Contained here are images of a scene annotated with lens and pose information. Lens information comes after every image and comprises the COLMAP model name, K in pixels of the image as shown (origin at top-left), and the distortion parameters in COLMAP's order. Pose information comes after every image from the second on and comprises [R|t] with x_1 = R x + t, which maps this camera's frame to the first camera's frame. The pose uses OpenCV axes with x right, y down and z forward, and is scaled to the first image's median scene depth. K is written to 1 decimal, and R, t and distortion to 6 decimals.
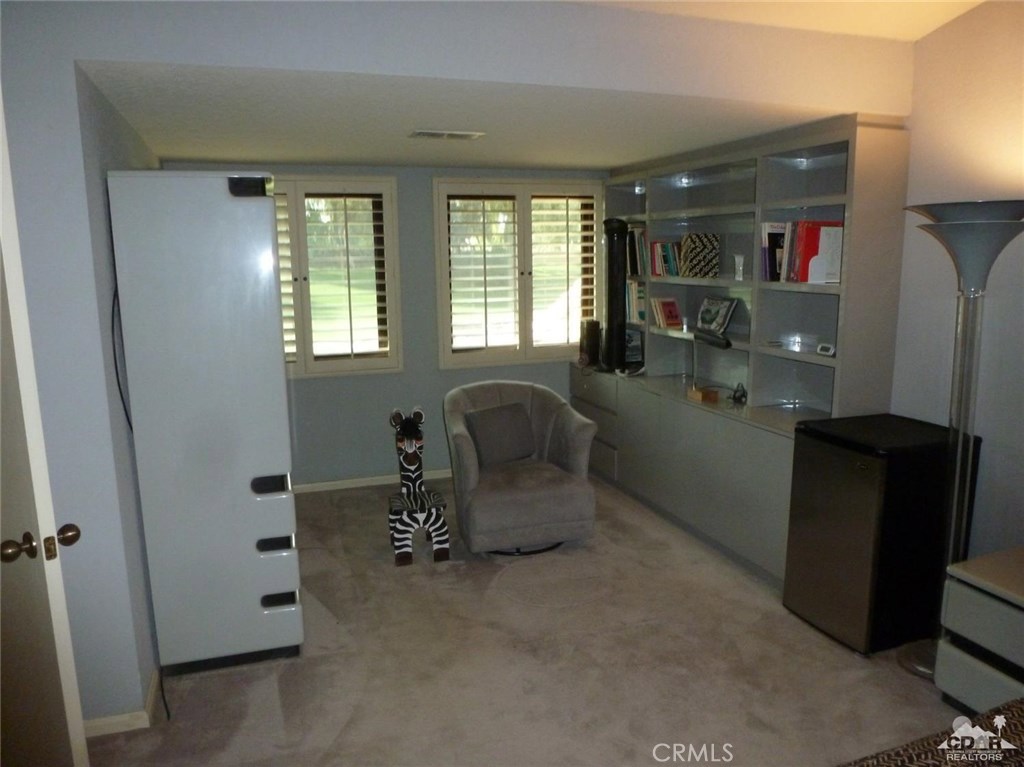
lens RADIAL K [[737.4, 0, 515.4], [0, 737.4, 385.3], [0, 0, 1]] dist [-0.055032, 0.017047]
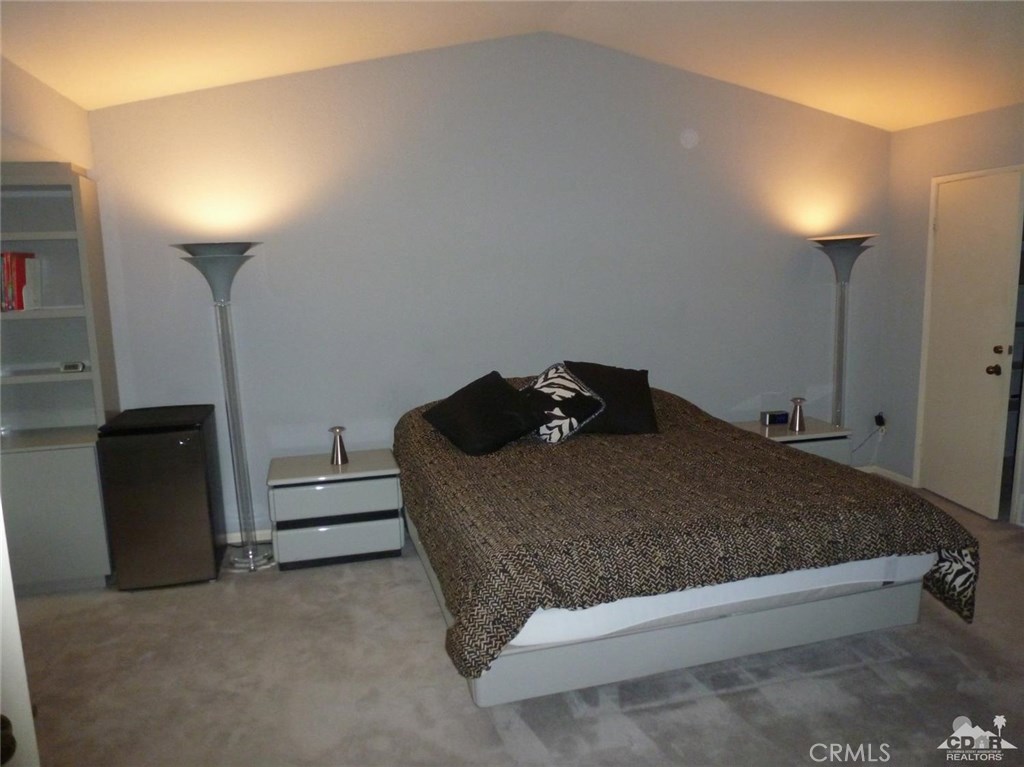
lens RADIAL K [[737.4, 0, 515.4], [0, 737.4, 385.3], [0, 0, 1]] dist [-0.055032, 0.017047]
pose [[0.048497, -0.151746, 0.987229, -0.825166], [0.197567, 0.970321, 0.139441, -0.052754], [-0.979089, 0.188281, 0.077038, 0.314489]]
